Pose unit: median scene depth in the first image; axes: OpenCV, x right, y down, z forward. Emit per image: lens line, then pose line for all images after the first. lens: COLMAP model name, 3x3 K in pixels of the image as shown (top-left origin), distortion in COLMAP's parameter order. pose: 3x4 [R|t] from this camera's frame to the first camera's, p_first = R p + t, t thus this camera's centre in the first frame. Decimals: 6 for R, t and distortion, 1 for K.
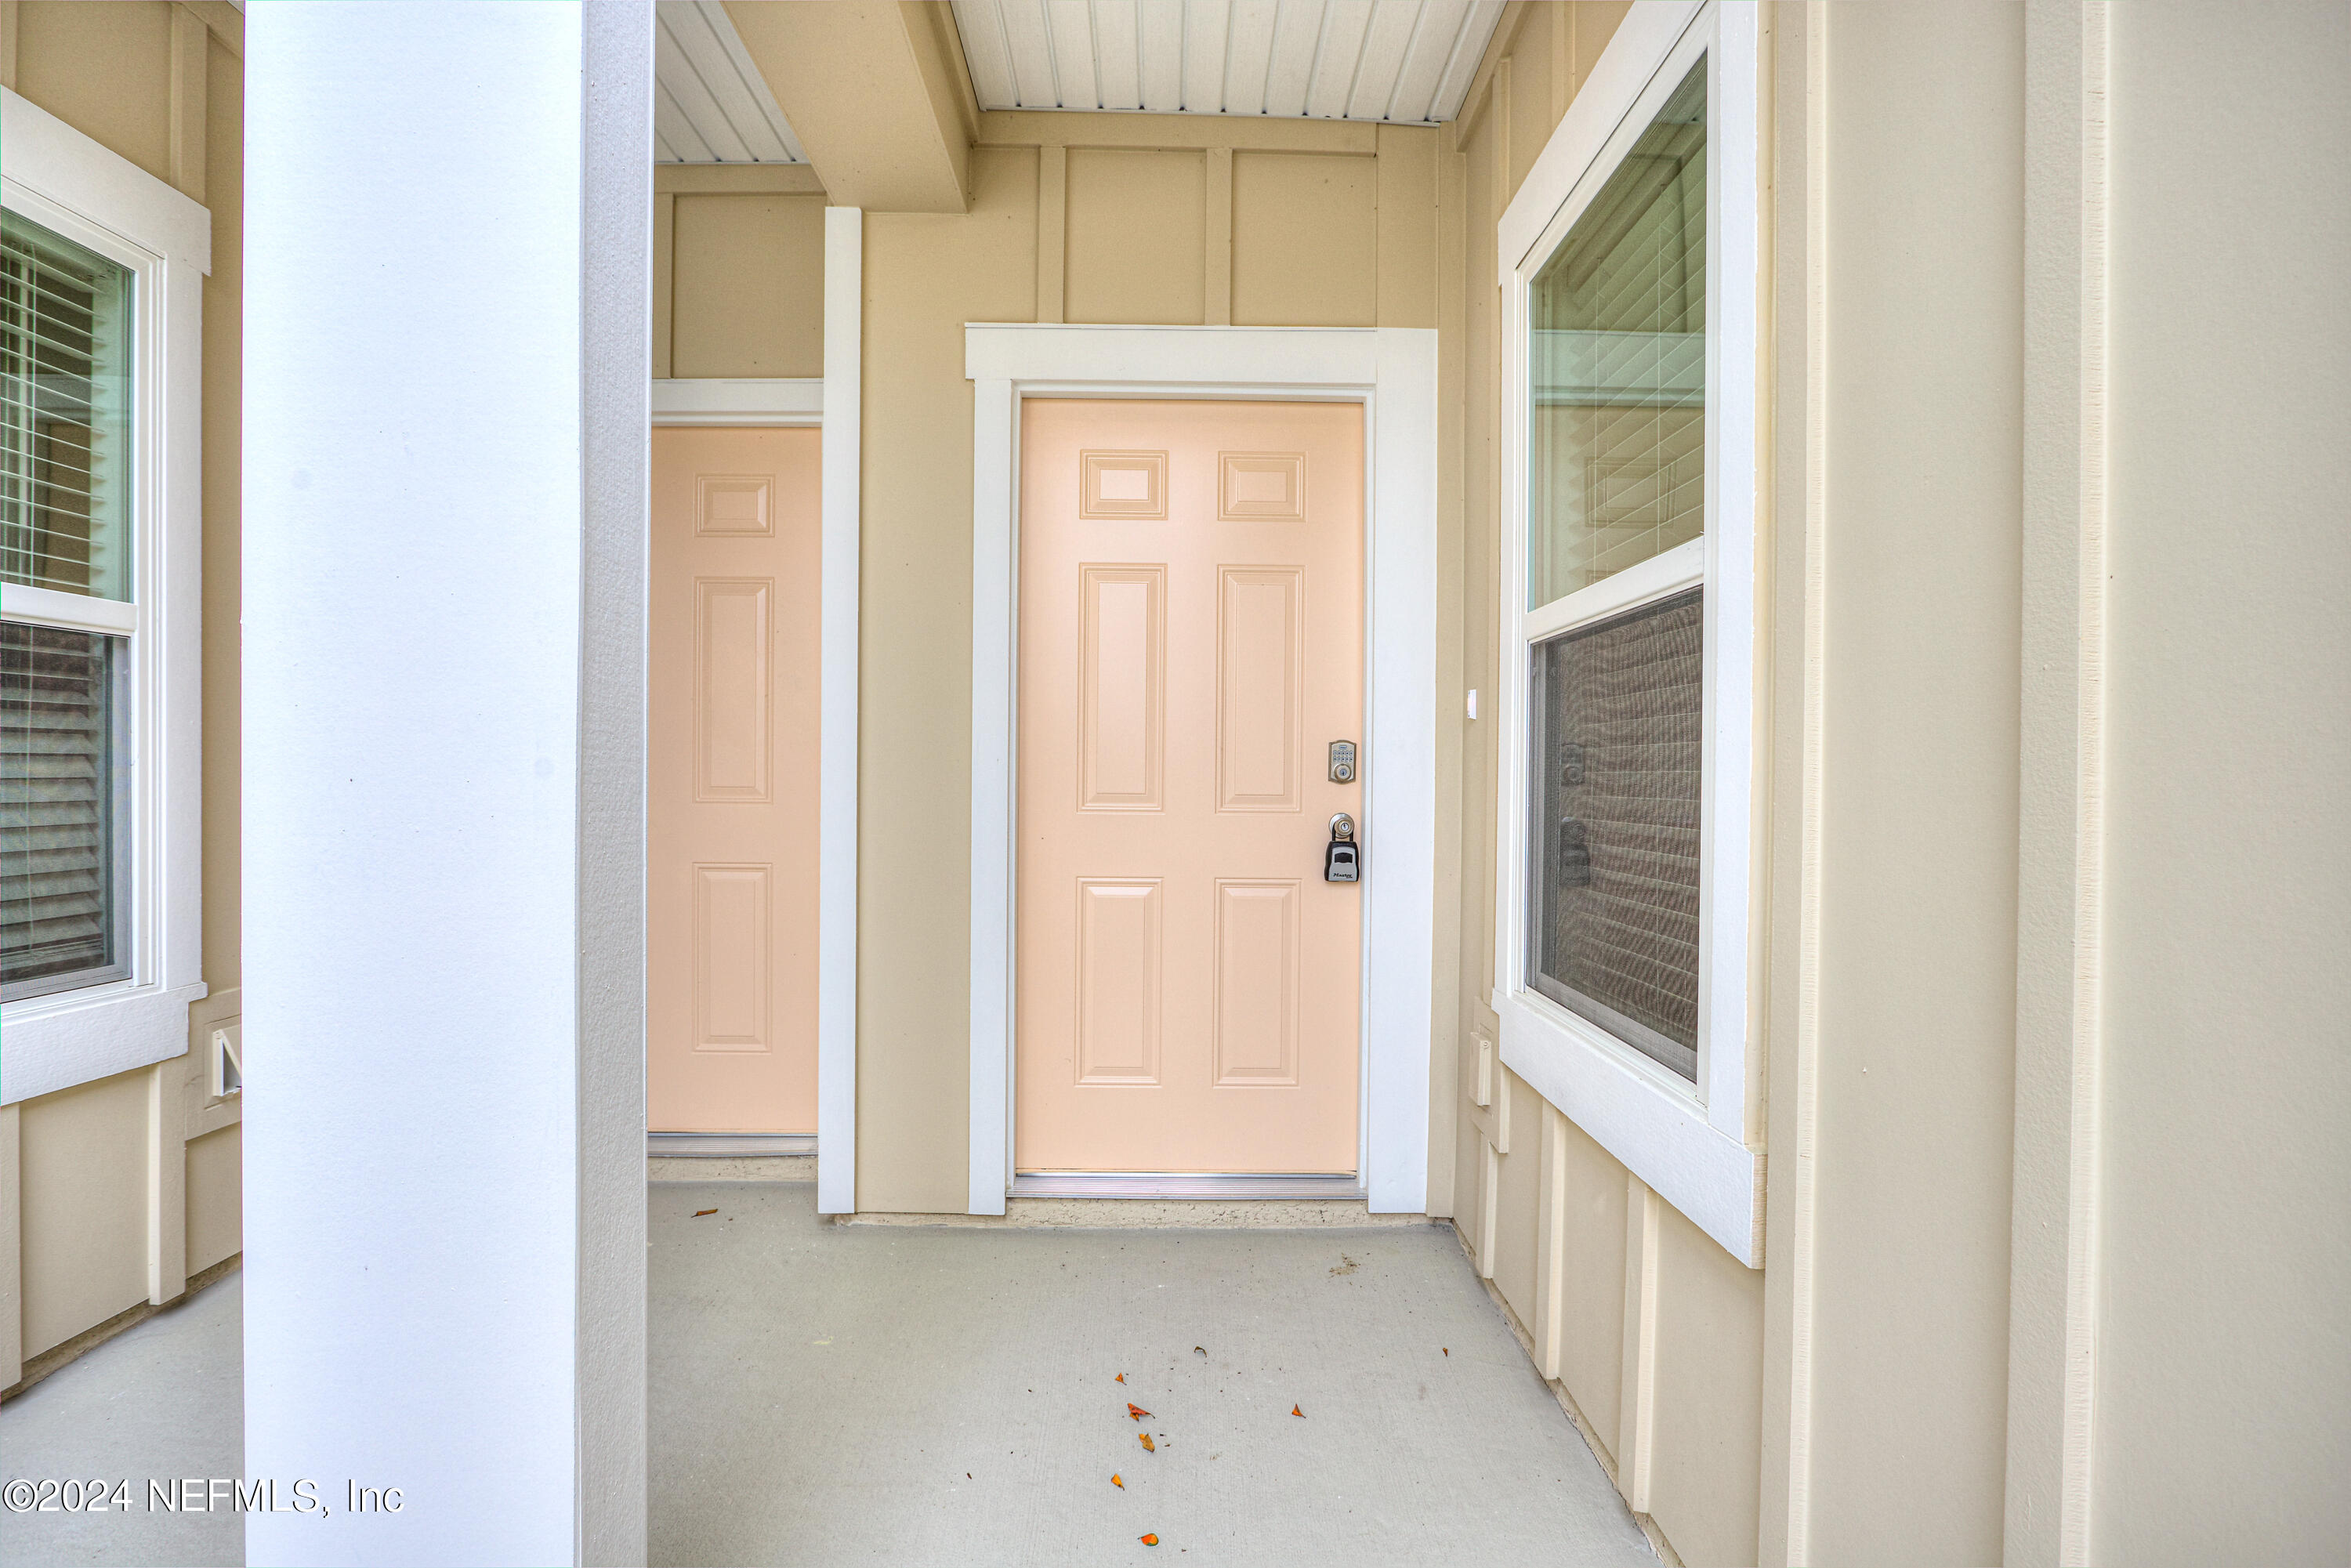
lens RADIAL K [[1209.0, 0, 1173.9], [0, 1209.0, 780.2], [0, 0, 1]] dist [-0.009564, 0.006657]
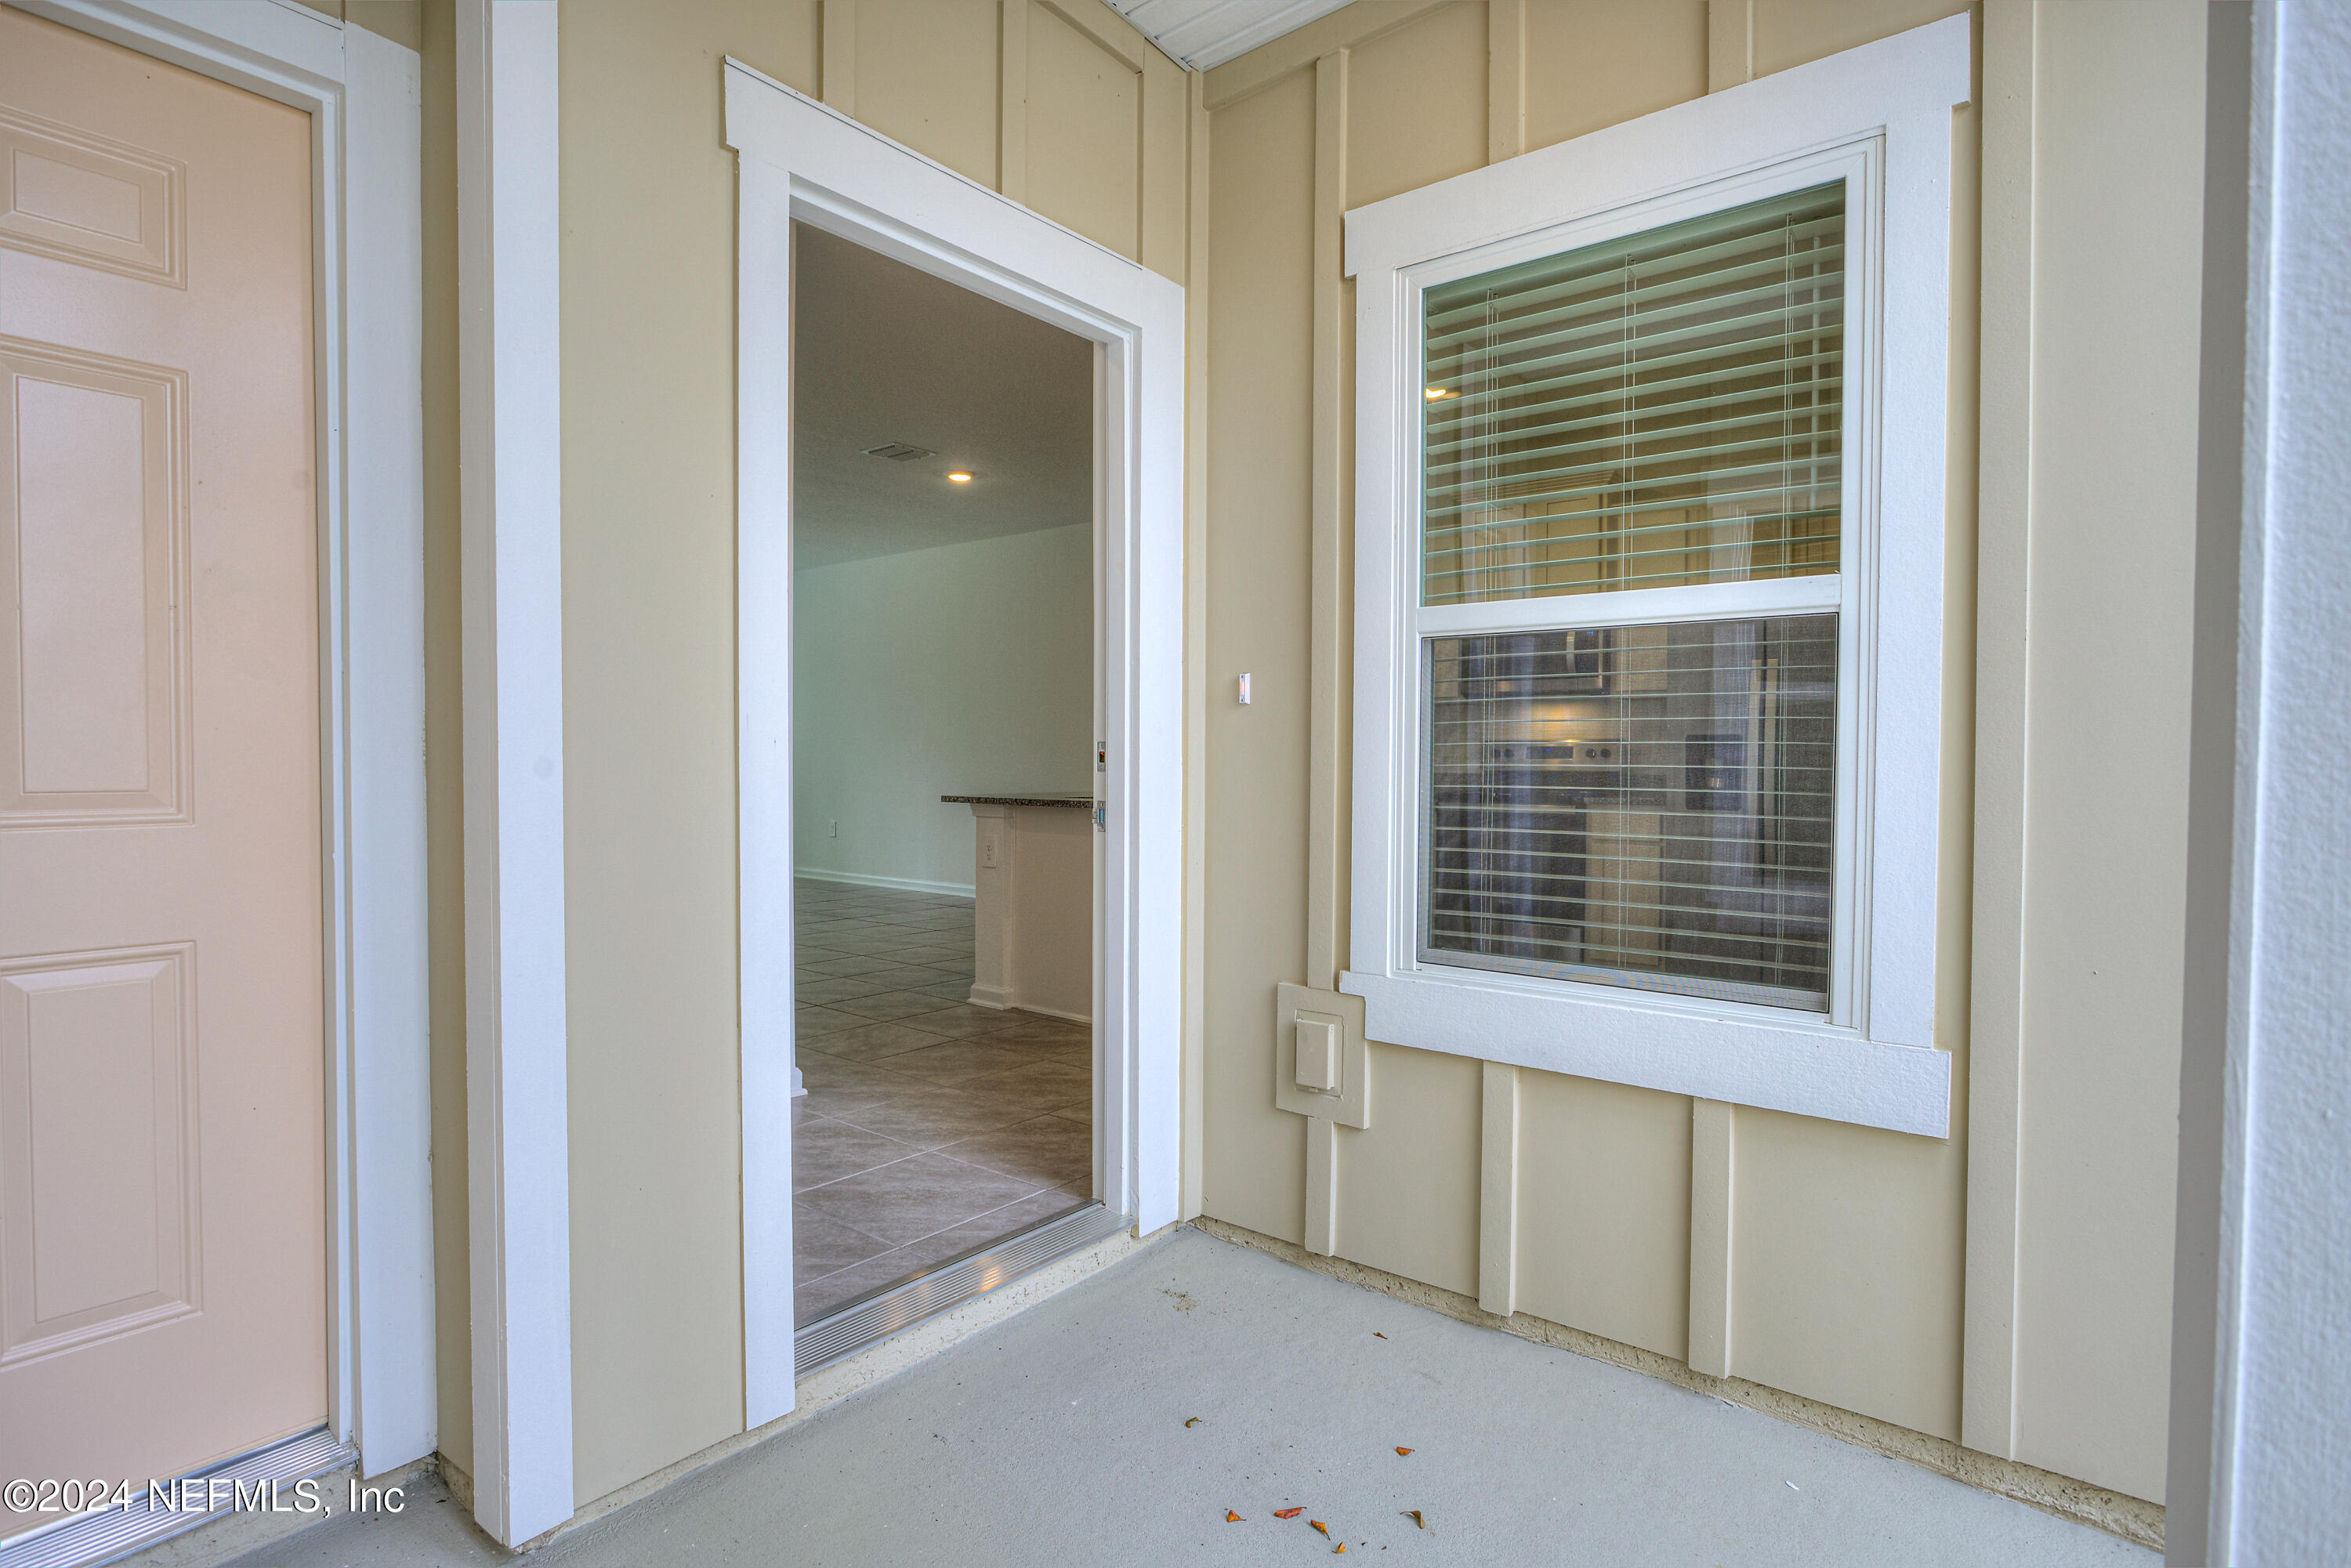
lens RADIAL K [[1209.0, 0, 1173.2], [0, 1209.0, 784.0], [0, 0, 1]] dist [-0.009564, 0.006657]
pose [[0.631387, -0.022689, 0.775136, -0.646876], [0.002001, 0.999616, 0.027630, -0.015096], [-0.775465, -0.015894, 0.631190, 0.498954]]
